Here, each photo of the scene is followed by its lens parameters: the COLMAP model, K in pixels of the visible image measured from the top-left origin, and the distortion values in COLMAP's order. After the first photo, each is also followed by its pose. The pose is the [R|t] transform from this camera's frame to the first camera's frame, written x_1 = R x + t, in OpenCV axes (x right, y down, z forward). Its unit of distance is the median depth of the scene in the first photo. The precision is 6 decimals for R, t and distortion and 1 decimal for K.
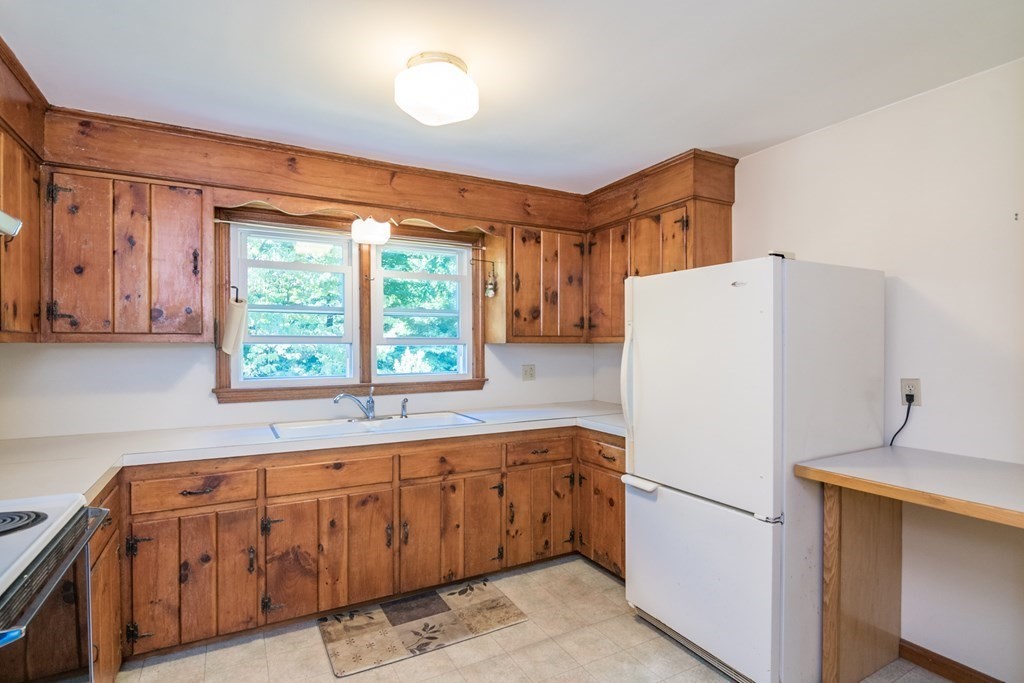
lens RADIAL K [[501.4, 0, 513.0], [0, 501.4, 343.1], [0, 0, 1]] dist [-0.025334, -0.001300]
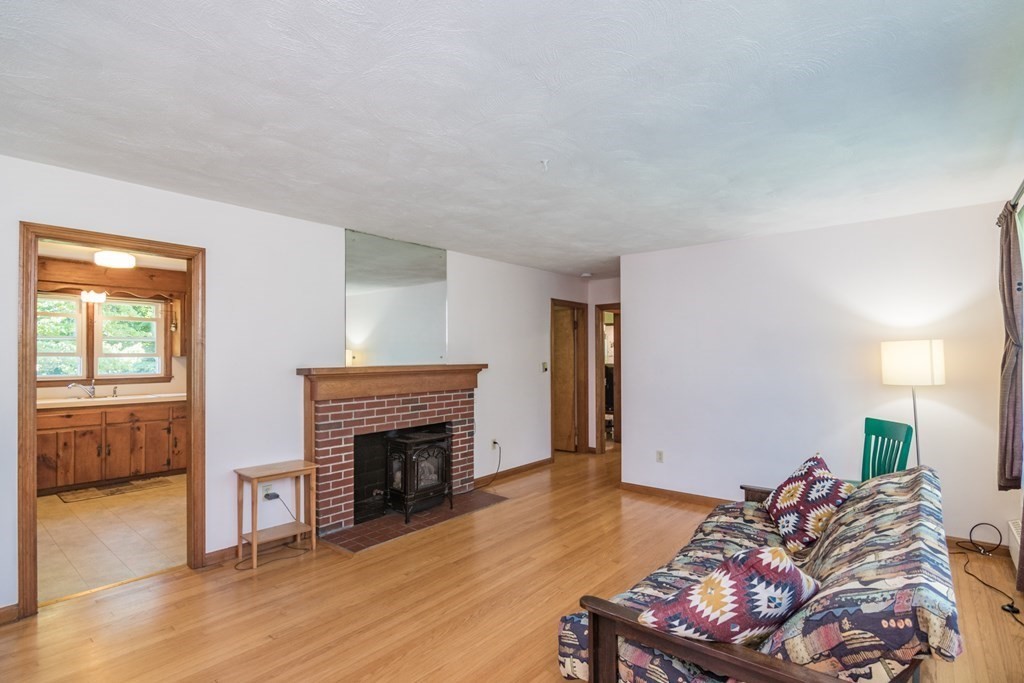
lens RADIAL K [[501.4, 0, 508.2], [0, 501.4, 345.7], [0, 0, 1]] dist [-0.025334, -0.001300]
pose [[0.934668, 0.005743, 0.355476, 0.565924], [-0.001894, 0.999936, -0.011175, -0.025702], [-0.355517, 0.009772, 0.934619, -1.400162]]
